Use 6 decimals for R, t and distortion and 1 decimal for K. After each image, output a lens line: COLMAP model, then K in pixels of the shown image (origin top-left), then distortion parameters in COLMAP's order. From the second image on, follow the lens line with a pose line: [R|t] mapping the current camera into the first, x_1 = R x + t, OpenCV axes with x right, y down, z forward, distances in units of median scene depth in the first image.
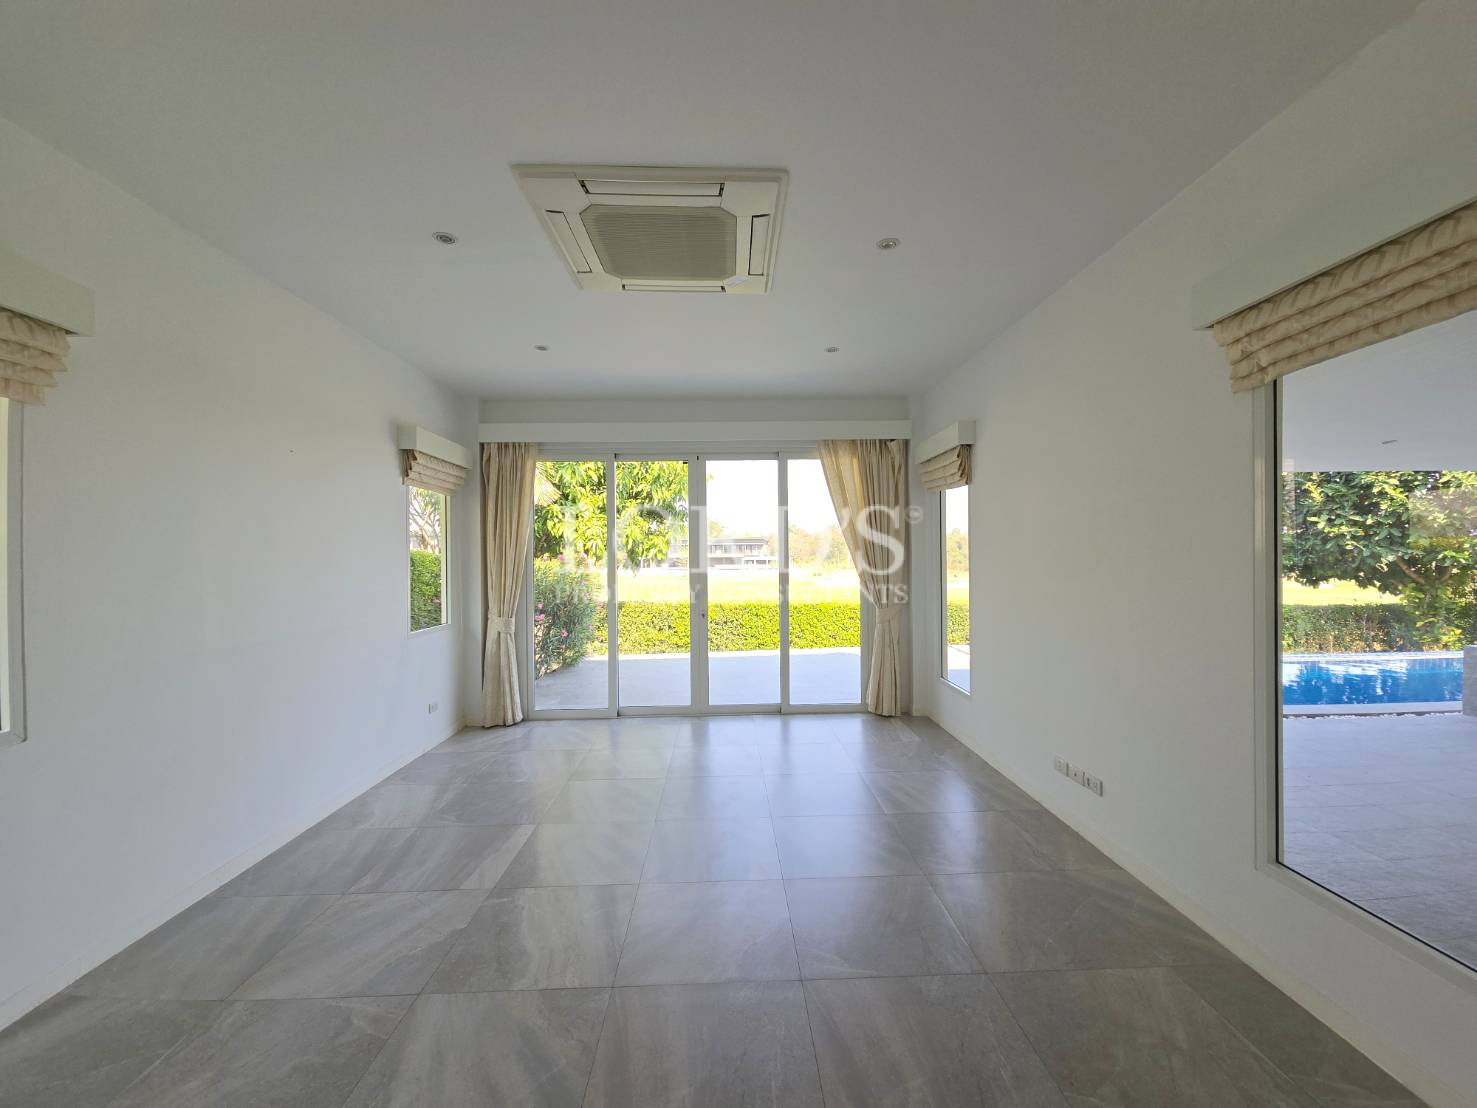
lens RADIAL K [[599.6, 0, 736.0], [0, 599.6, 560.3], [0, 0, 1]] dist [0.008993, -0.008015]
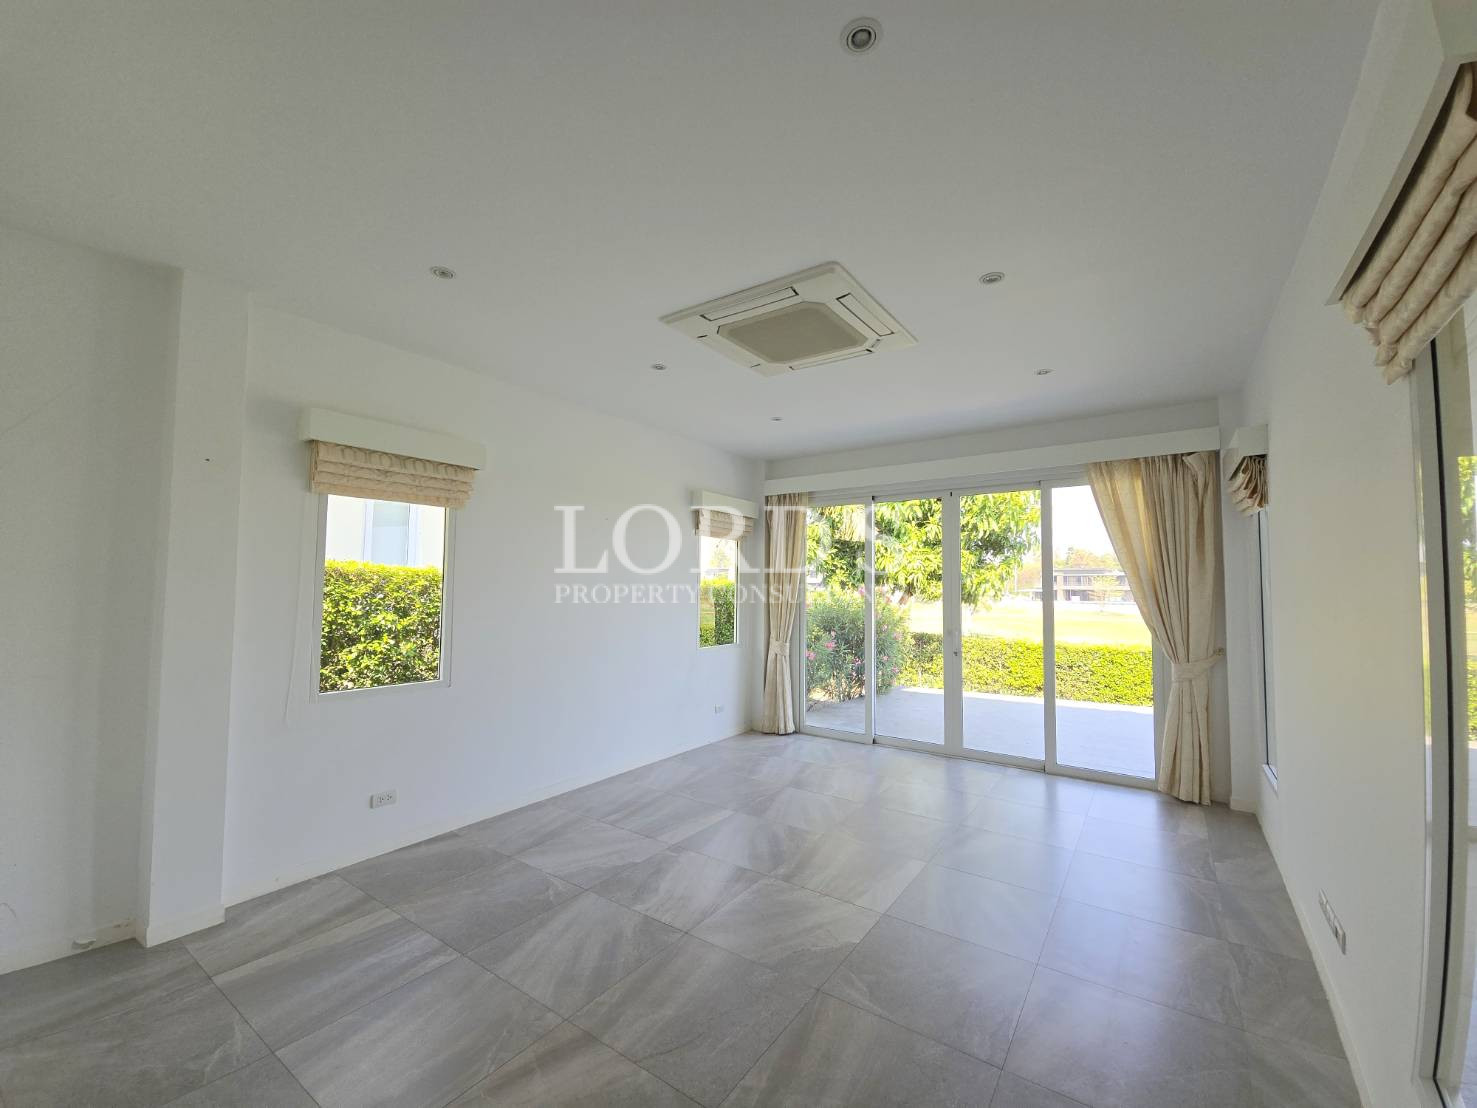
lens RADIAL K [[599.6, 0, 741.5], [0, 599.6, 558.3], [0, 0, 1]] dist [0.008993, -0.008015]
pose [[0.800955, -0.012691, -0.598590, 0.285515], [-0.018954, 0.998737, -0.046536, -0.012912], [0.598425, 0.048619, 0.799702, 0.002869]]
